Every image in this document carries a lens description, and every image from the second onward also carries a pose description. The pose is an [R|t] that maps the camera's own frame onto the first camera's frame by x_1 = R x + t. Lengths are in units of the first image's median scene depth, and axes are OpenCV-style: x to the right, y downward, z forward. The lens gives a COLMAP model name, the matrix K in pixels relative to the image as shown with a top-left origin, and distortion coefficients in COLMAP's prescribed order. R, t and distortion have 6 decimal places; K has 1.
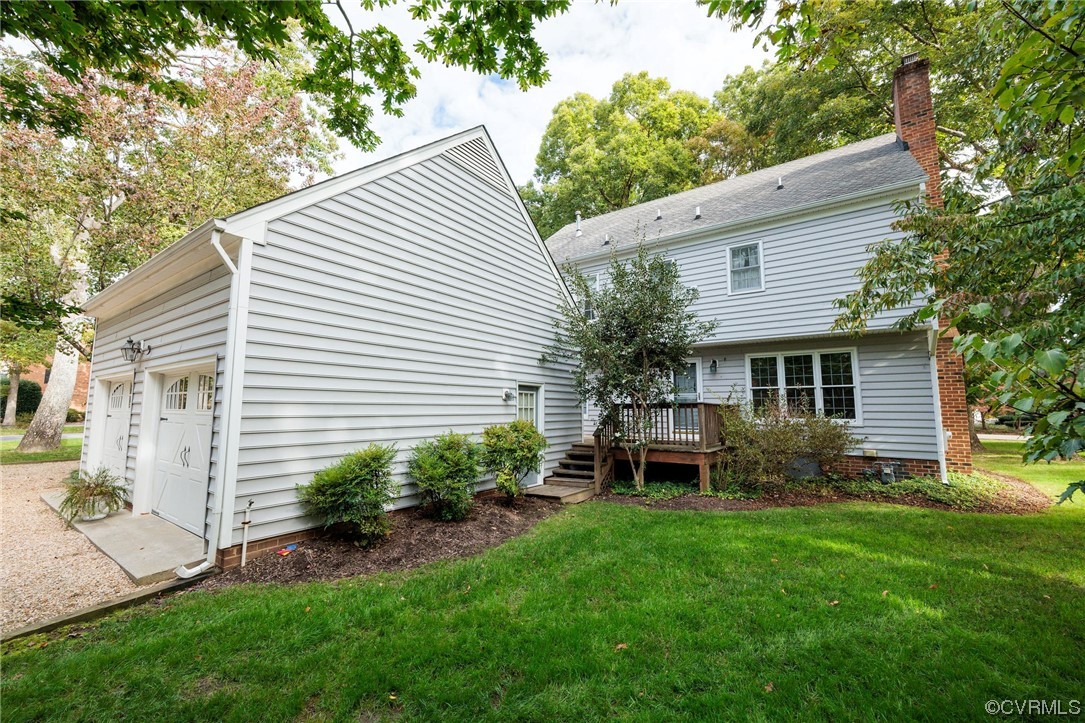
lens RADIAL K [[433.9, 0, 541.6], [0, 433.9, 363.8], [0, 0, 1]] dist [0.002411, 0.000061]
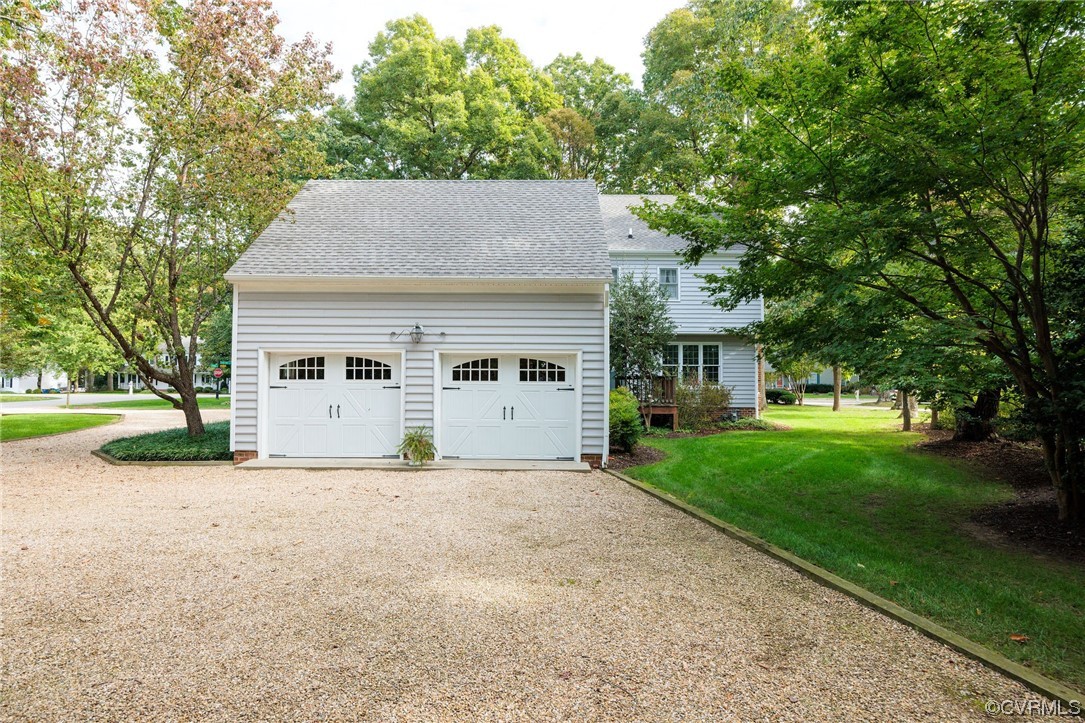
lens RADIAL K [[584.2, 0, 544.1], [0, 584.2, 364.0], [0, 0, 1]] dist [0.000128, -0.000019]
pose [[0.805689, 0.014320, 0.592166, -1.095634], [-0.059792, 0.996568, 0.057252, -0.041510], [-0.589314, -0.081534, 0.803780, -0.379996]]
